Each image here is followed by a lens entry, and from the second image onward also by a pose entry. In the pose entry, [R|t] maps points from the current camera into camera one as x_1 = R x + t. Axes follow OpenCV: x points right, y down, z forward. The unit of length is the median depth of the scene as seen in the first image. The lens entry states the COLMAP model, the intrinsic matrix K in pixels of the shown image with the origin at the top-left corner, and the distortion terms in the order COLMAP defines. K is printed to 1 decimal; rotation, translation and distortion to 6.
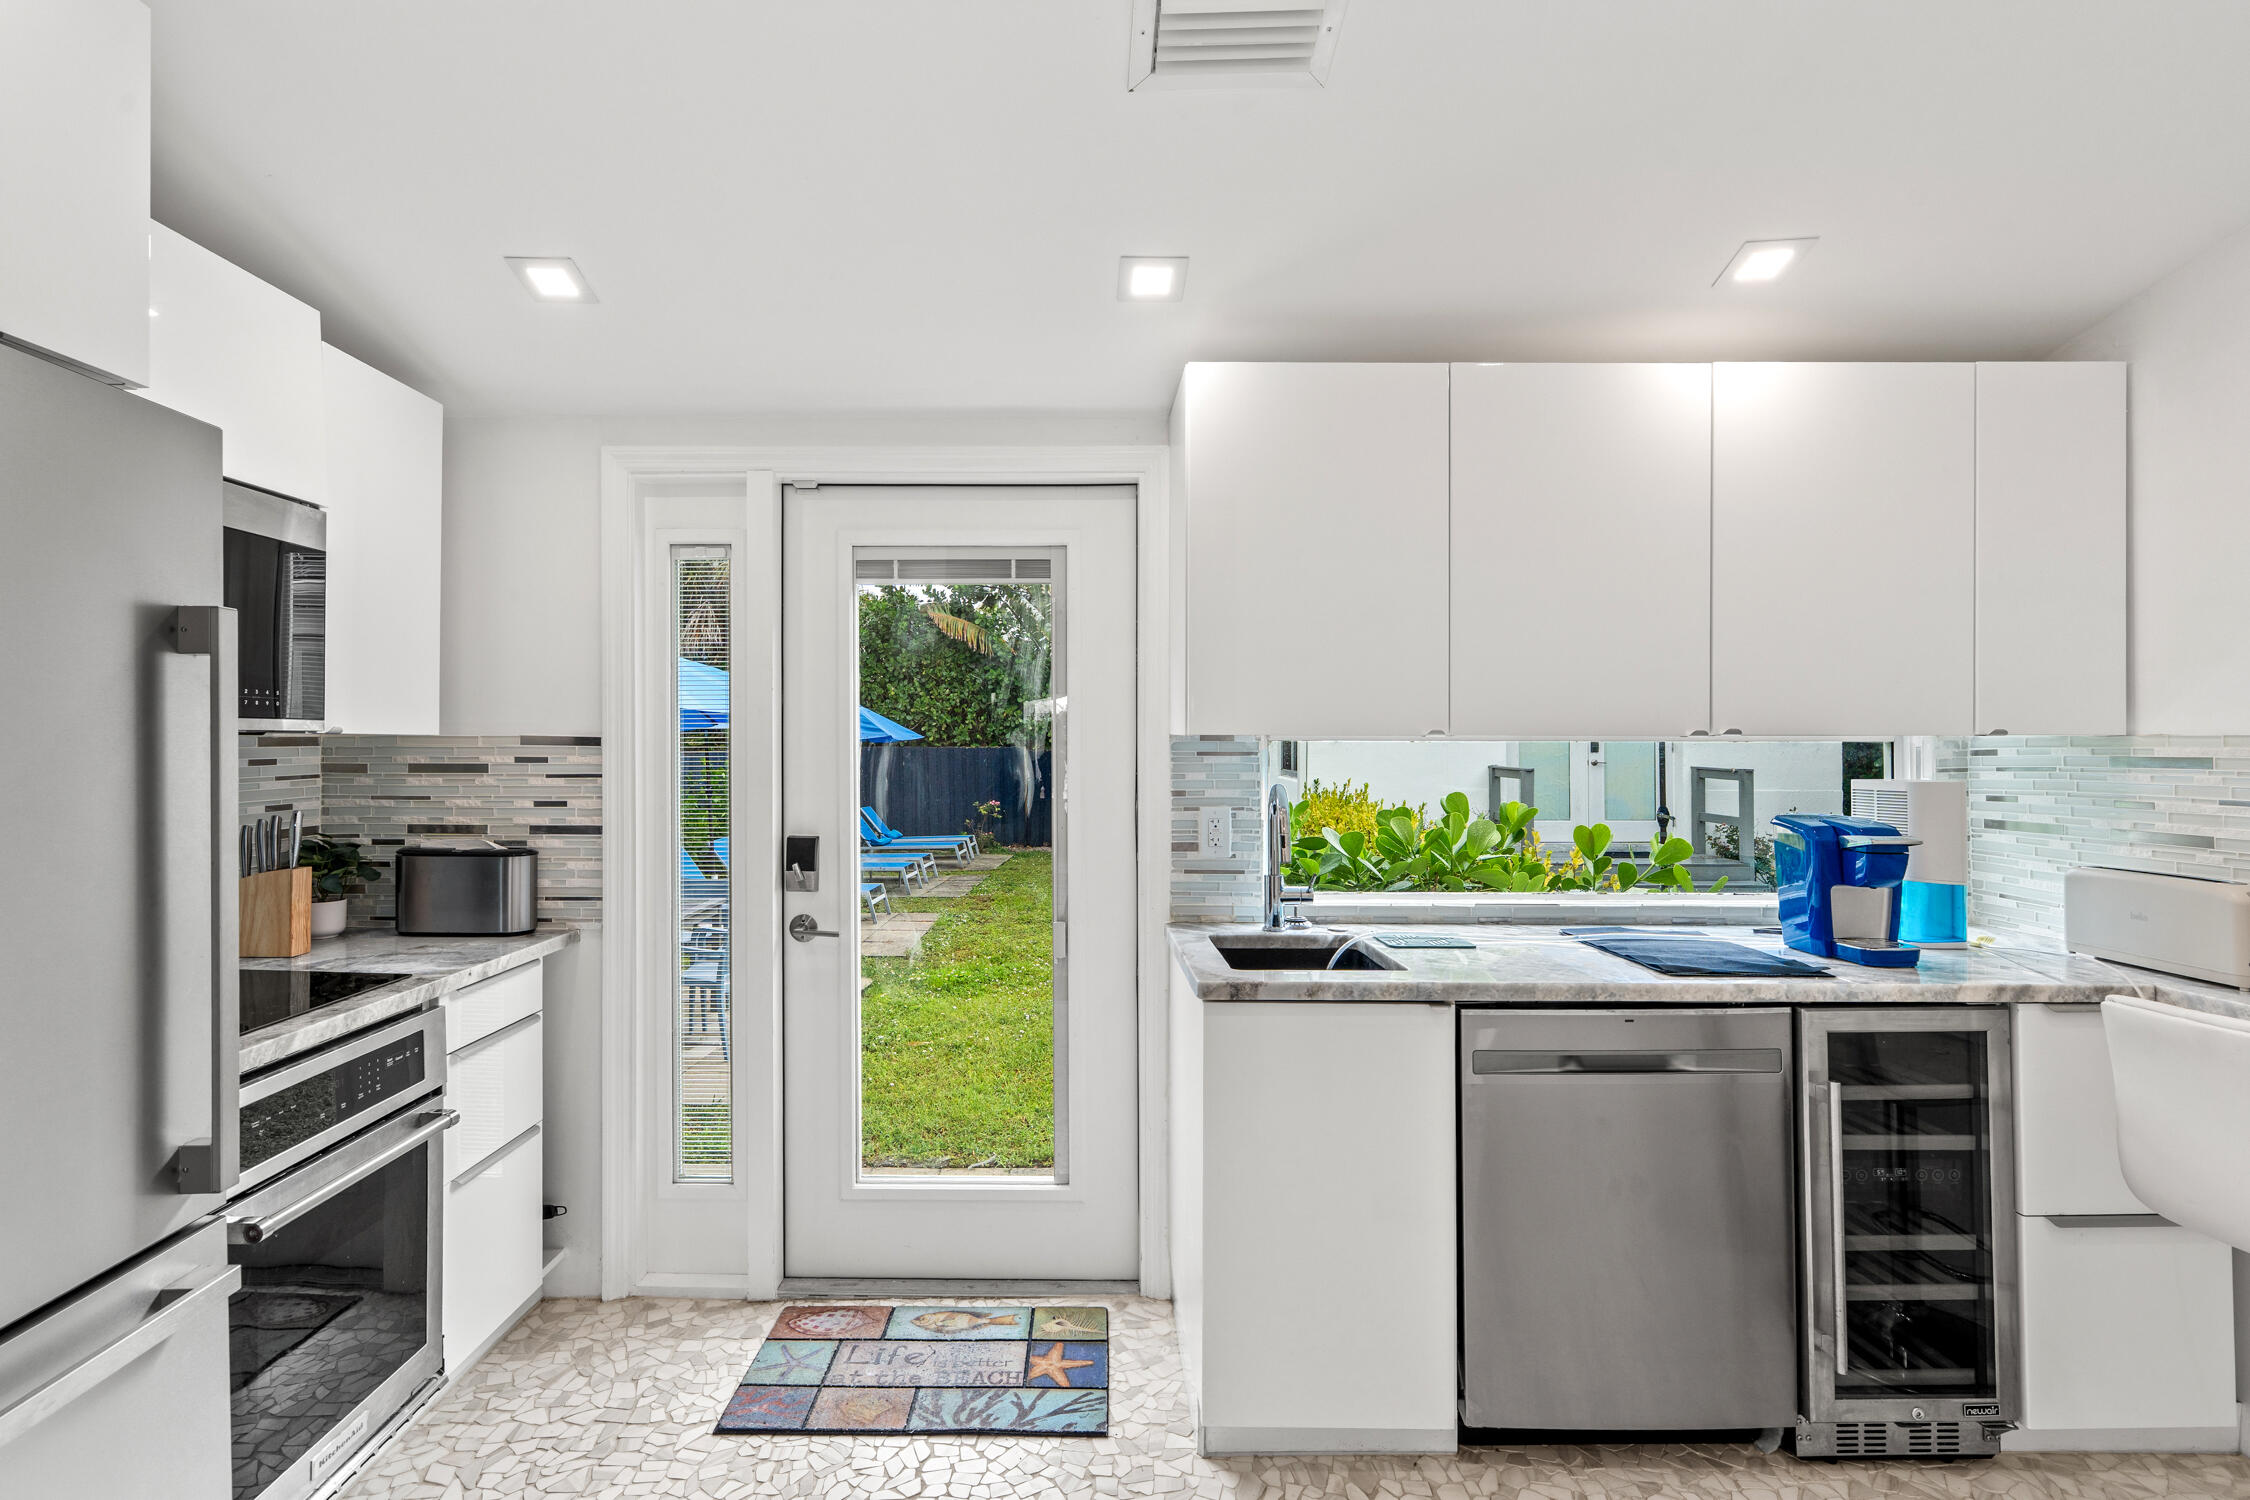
lens RADIAL K [[1018.7, 0, 1069.8], [0, 1018.7, 742.7], [0, 0, 1]] dist [-0.004985, 0.002465]
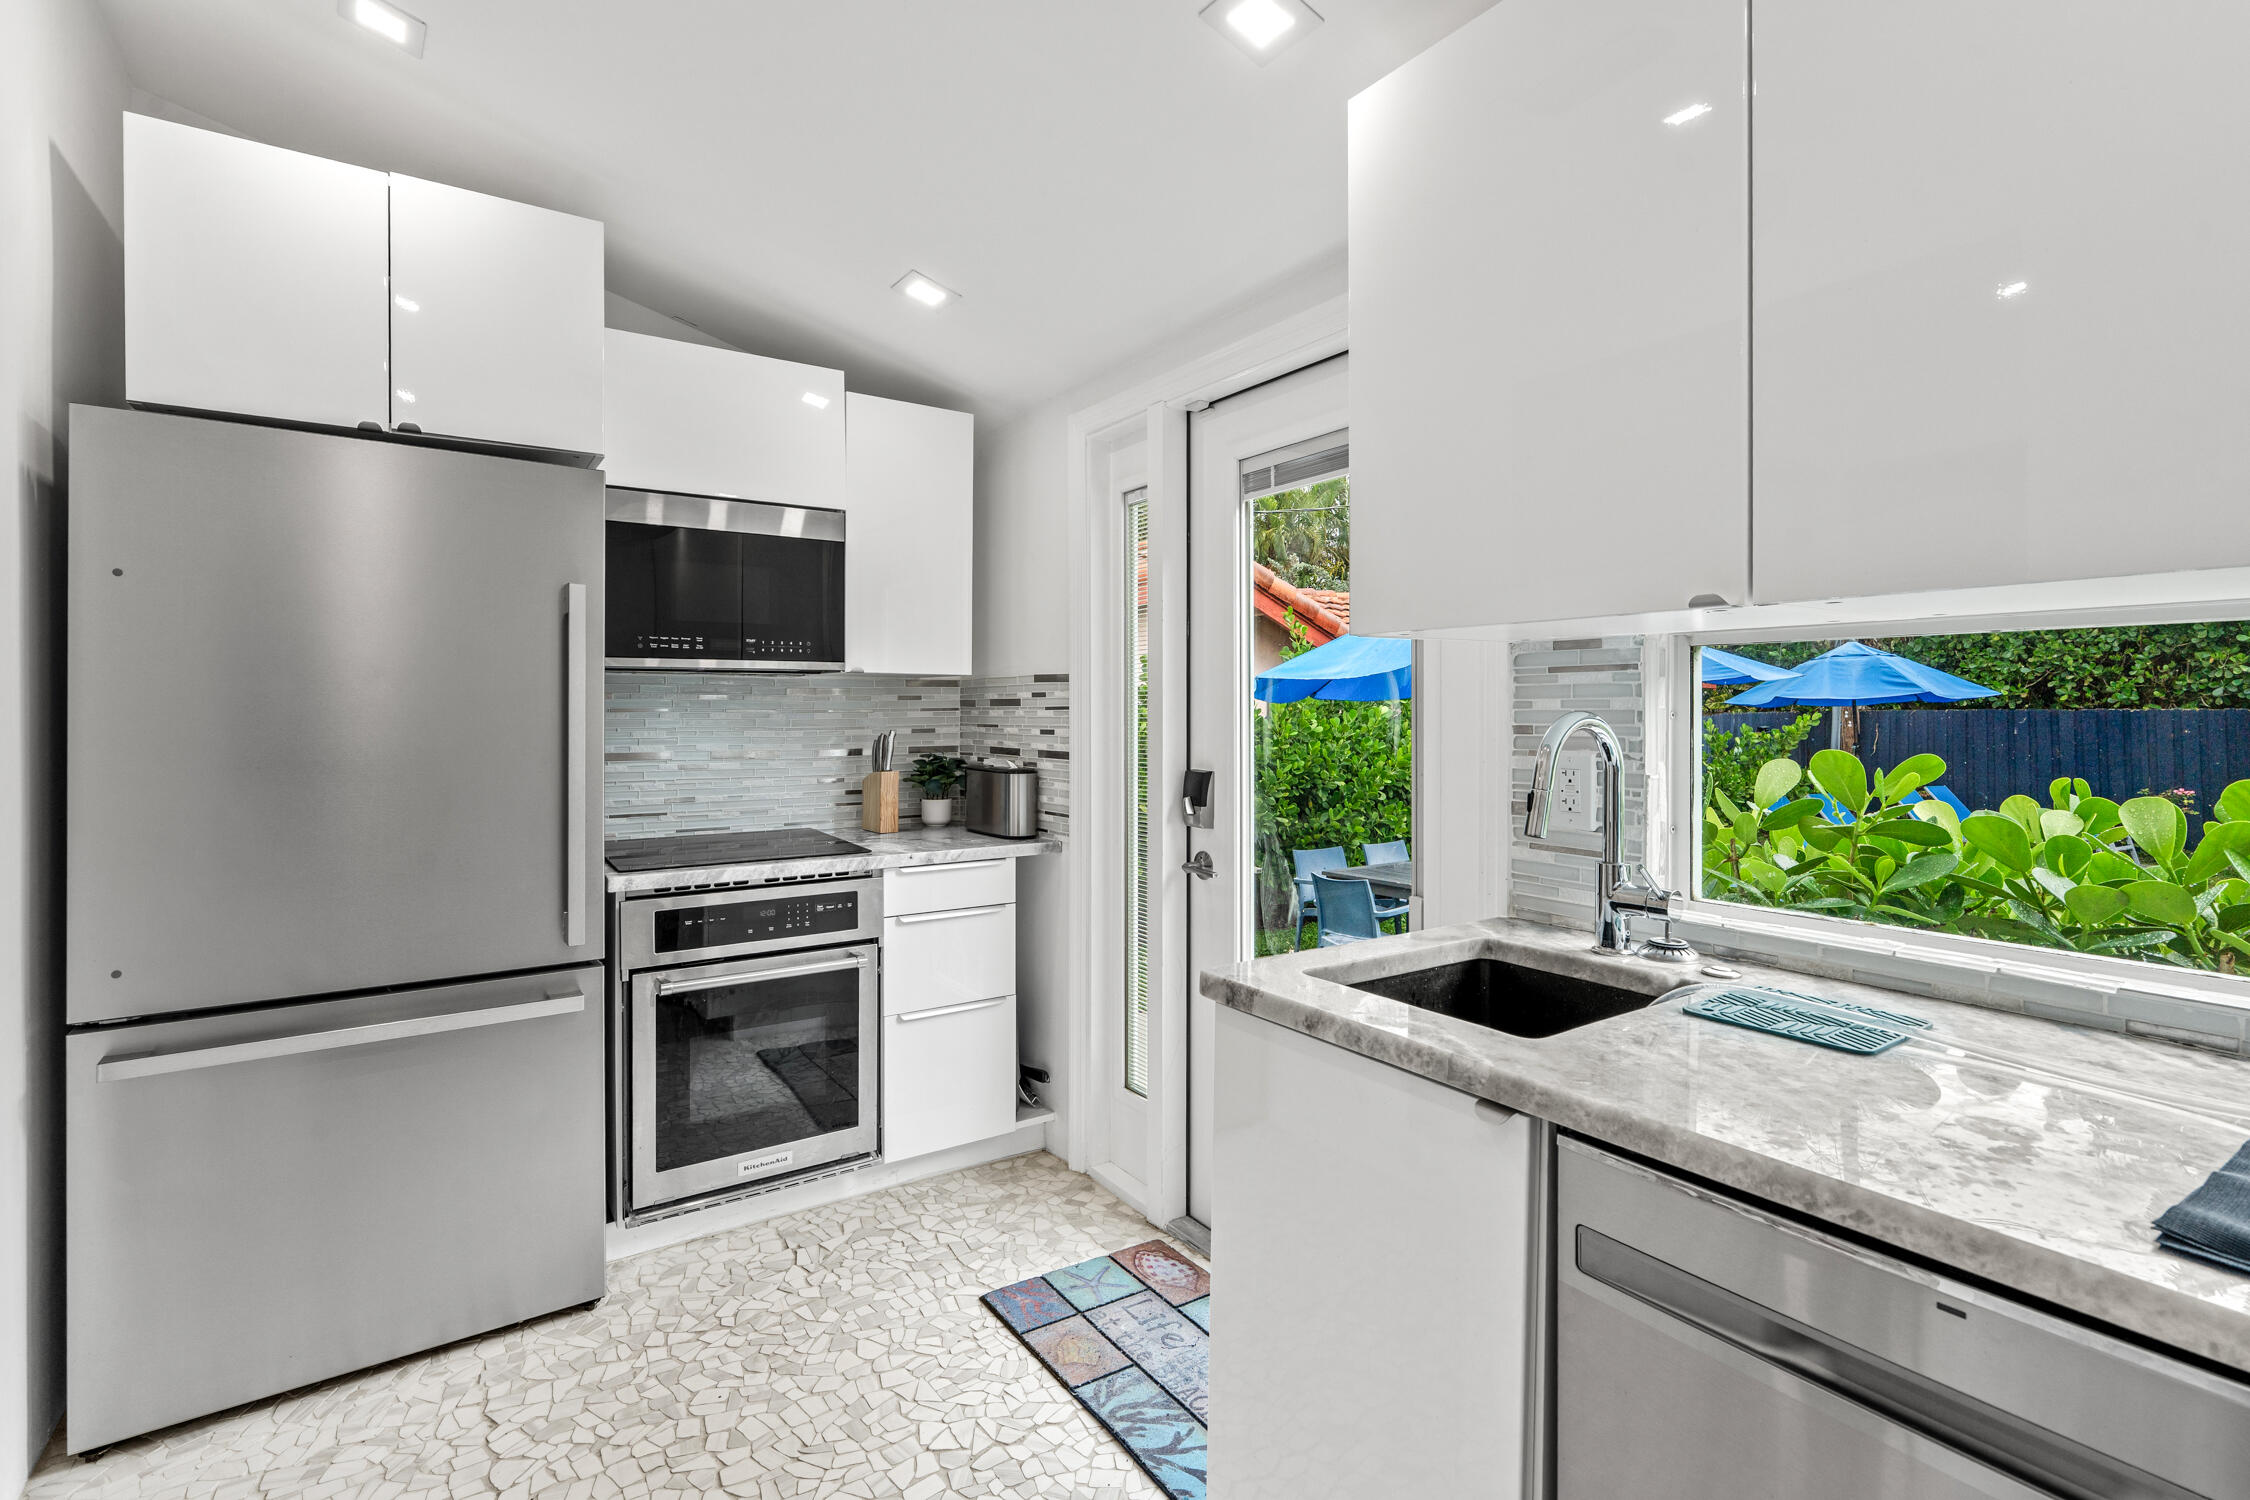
lens RADIAL K [[1018.7, 0, 1136.9], [0, 1018.7, 720.0], [0, 0, 1]] dist [-0.004985, 0.002465]
pose [[0.583412, 0.004662, -0.812163, 0.507716], [0.002406, 0.999969, 0.007468, 0.037685], [0.812173, -0.006311, 0.583382, 0.398452]]
